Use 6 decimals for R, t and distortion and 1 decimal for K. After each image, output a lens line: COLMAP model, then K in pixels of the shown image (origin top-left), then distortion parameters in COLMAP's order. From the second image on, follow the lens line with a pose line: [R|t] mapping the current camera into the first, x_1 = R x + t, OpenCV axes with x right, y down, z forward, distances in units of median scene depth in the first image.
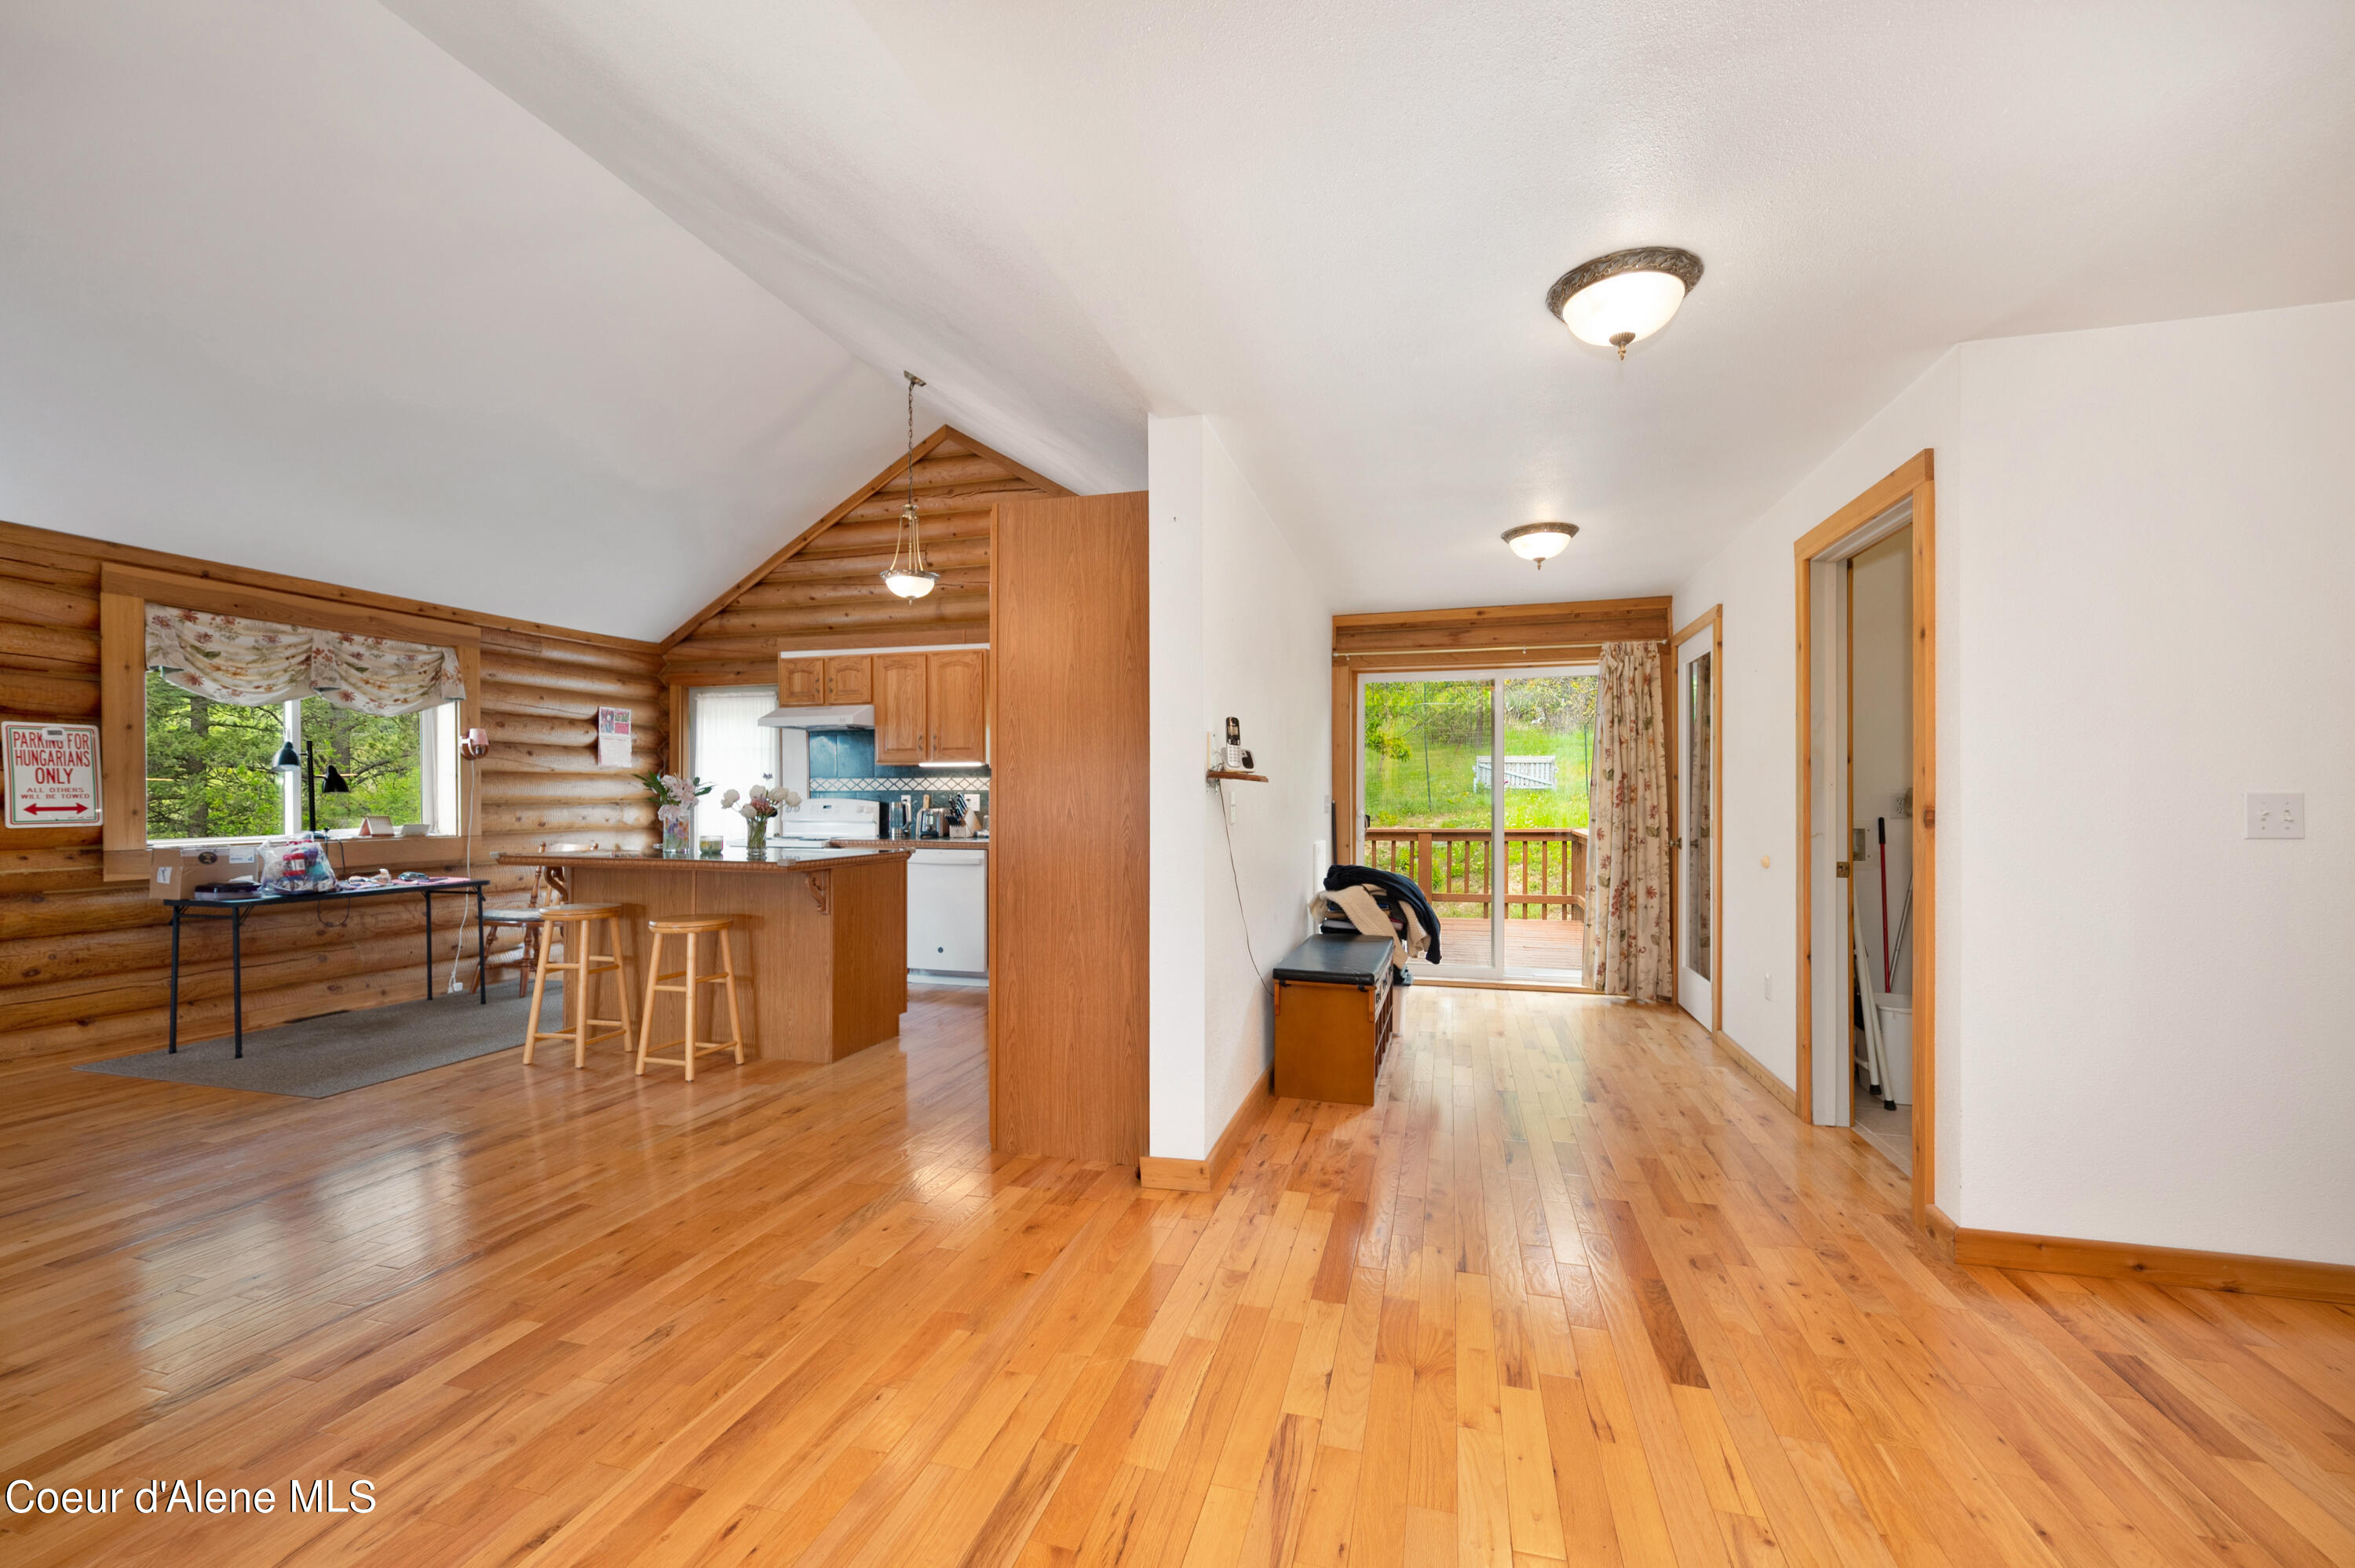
lens RADIAL K [[935.0, 0, 1175.8], [0, 935.0, 792.7], [0, 0, 1]] dist [-0.000808, 0.000640]
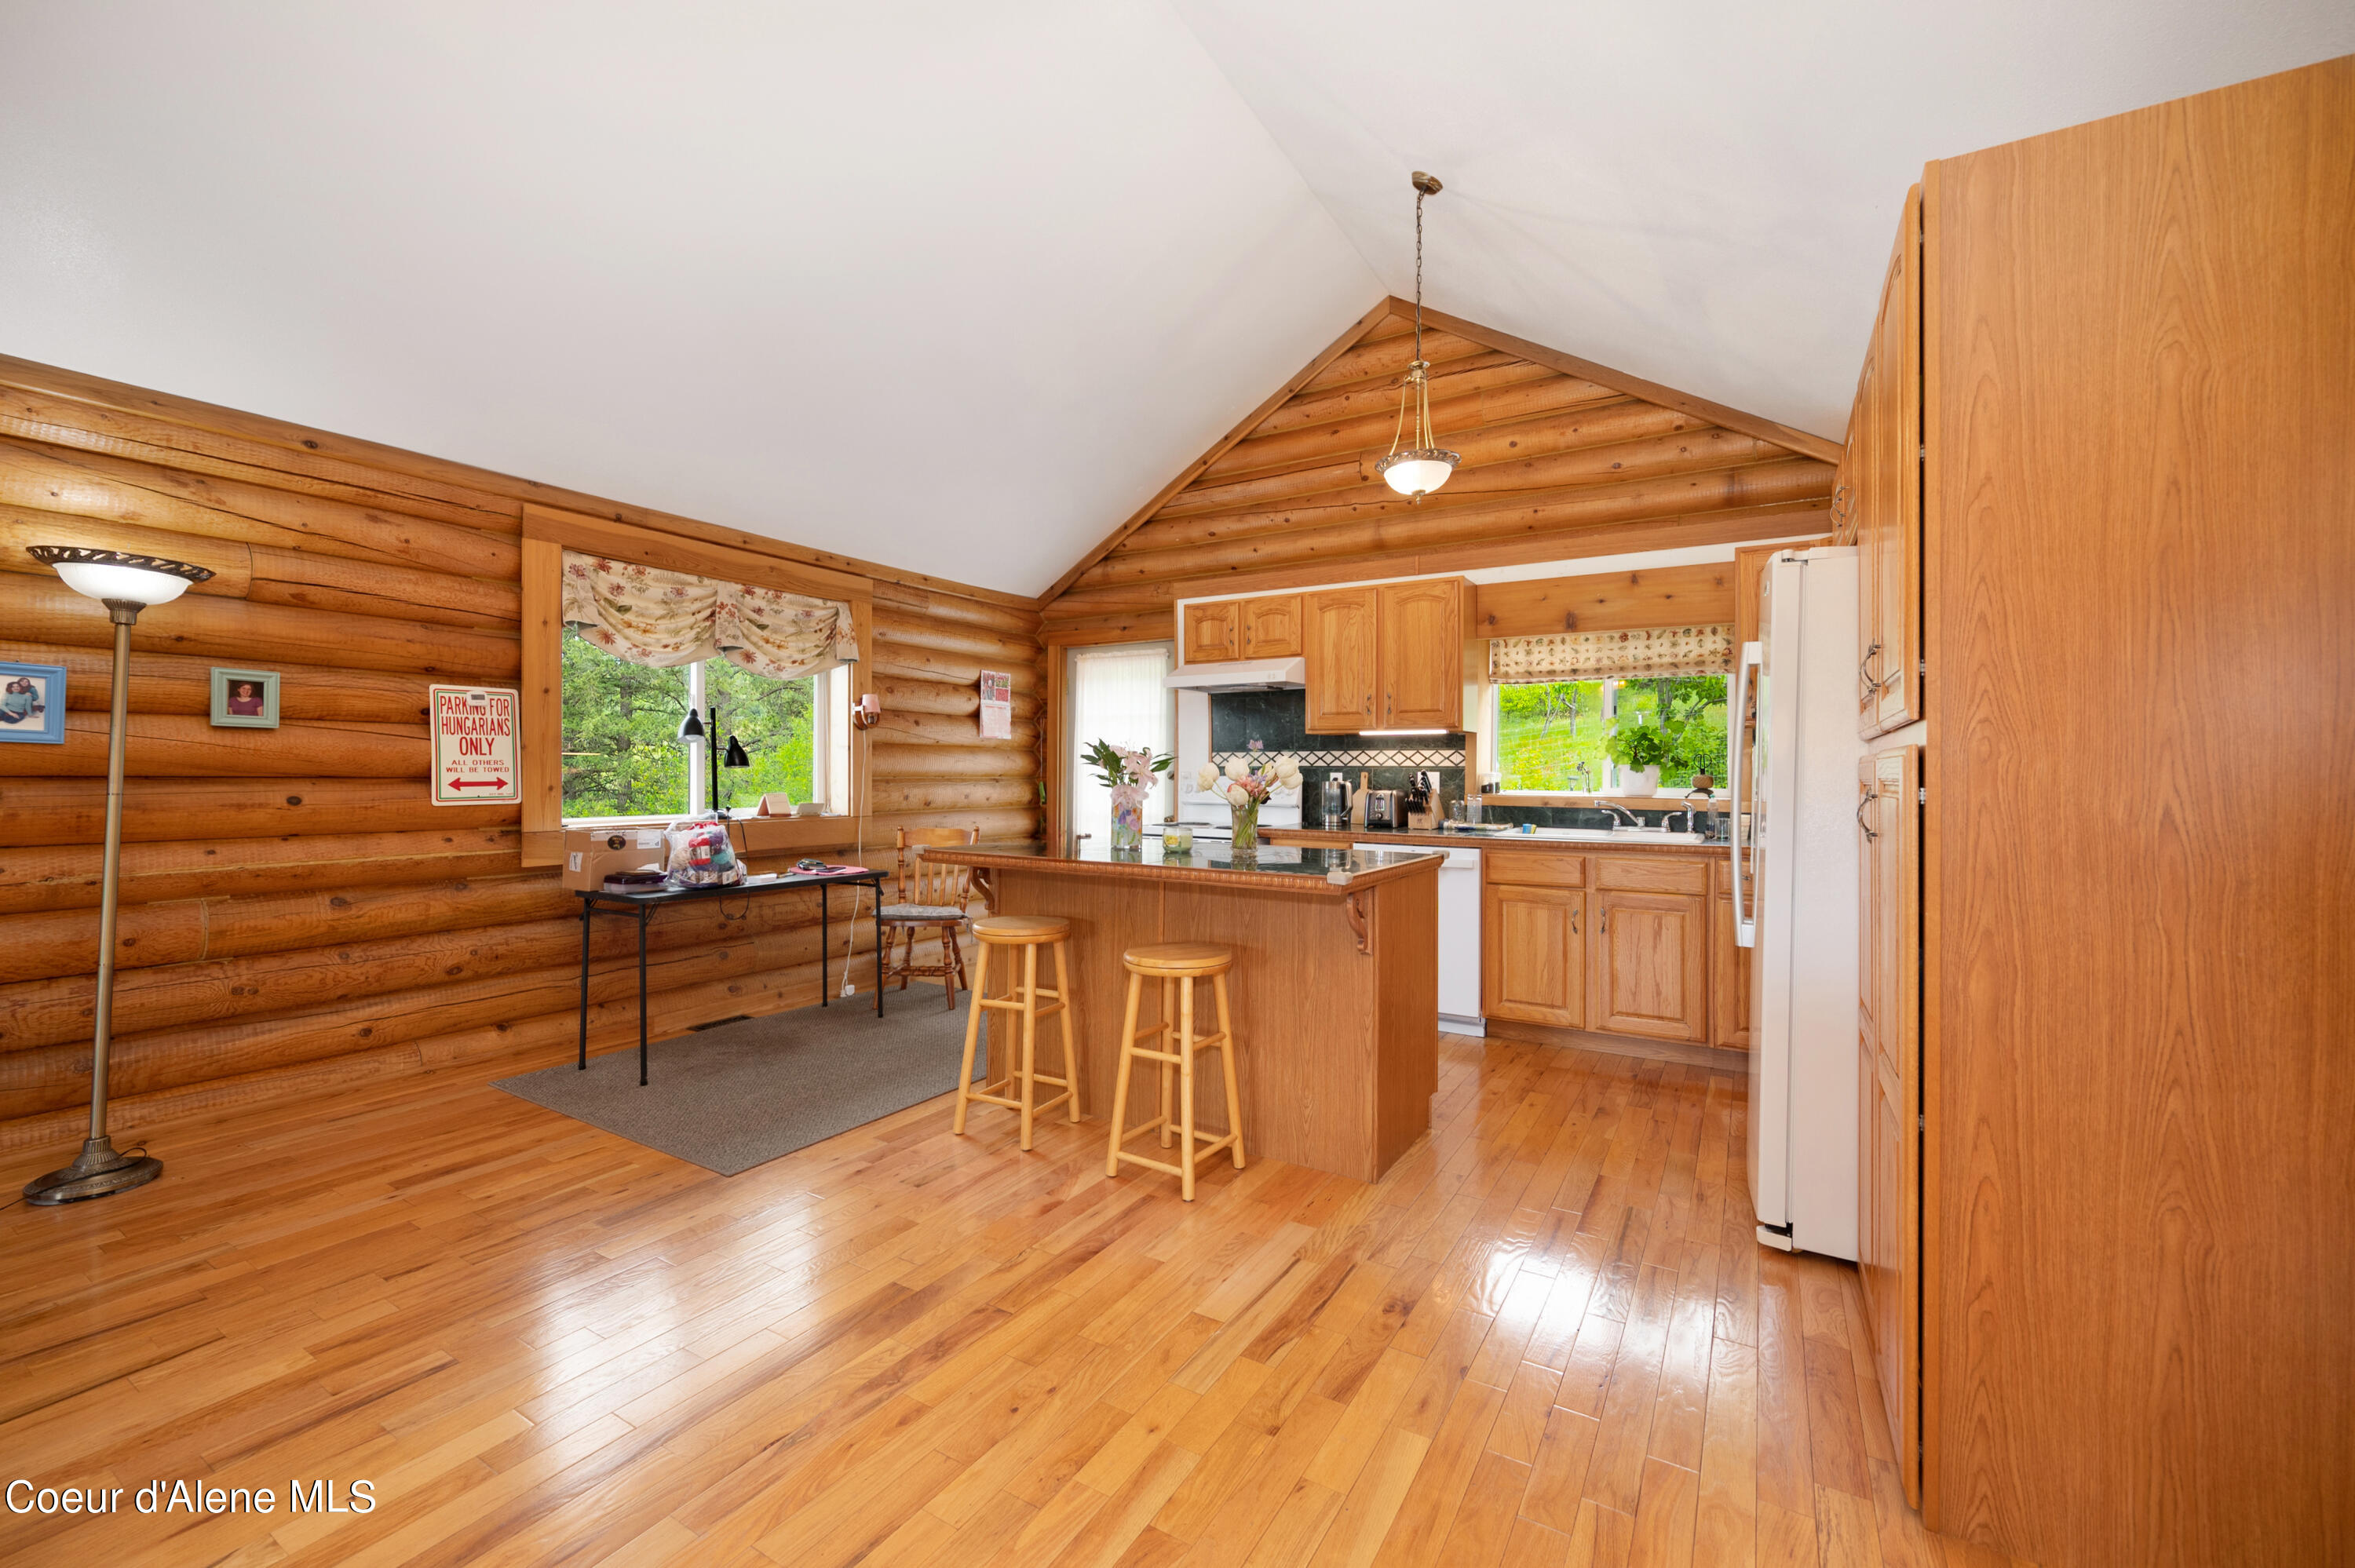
lens RADIAL K [[936.9, 0, 1179.5], [0, 936.9, 763.1], [0, 0, 1]] dist [-0.000007, -0.000397]
pose [[0.962423, 0.002428, -0.271545, -0.258524], [-0.004282, 0.999971, -0.006234, 0.000403], [0.271522, 0.007162, 0.962406, 0.264223]]
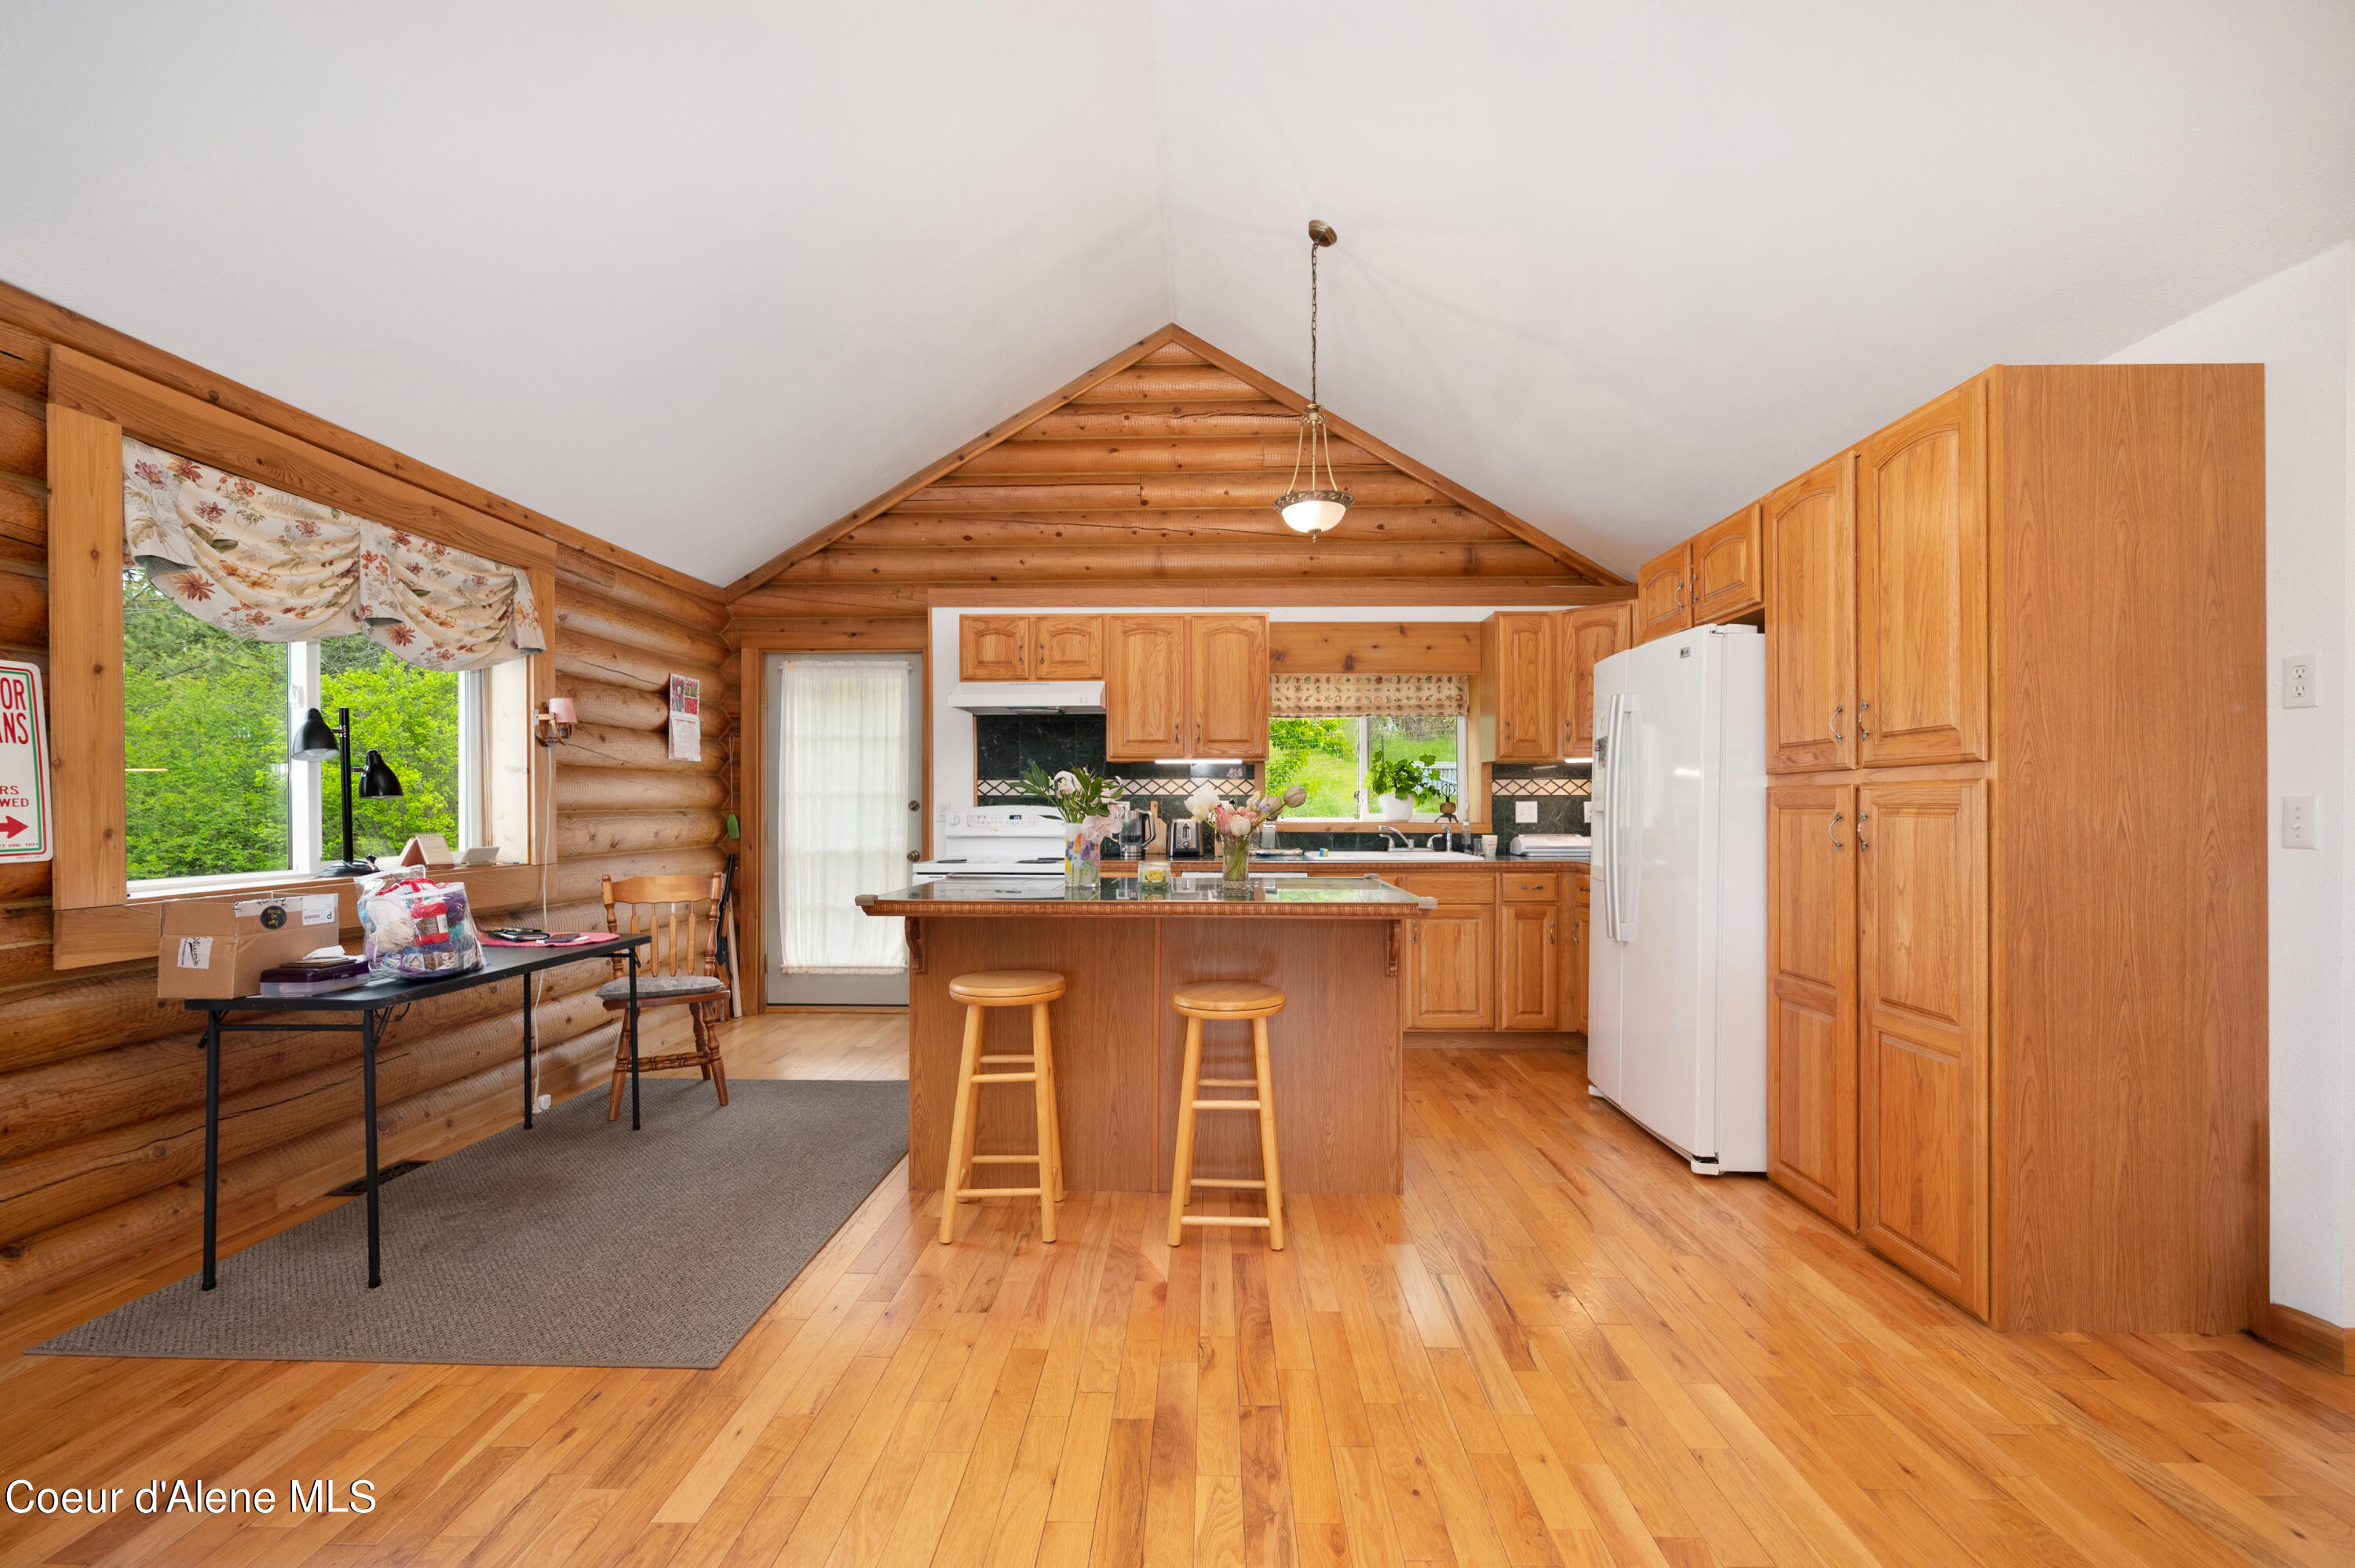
lens RADIAL K [[970.1, 0, 1177.4], [0, 970.1, 799.0], [0, 0, 1]] dist [-0.001227, -0.000505]
pose [[0.971217, 0.001107, 0.238195, -0.556706], [-0.001045, 0.999999, -0.000386, 0.001207], [-0.238195, 0.000126, 0.971217, 0.280246]]
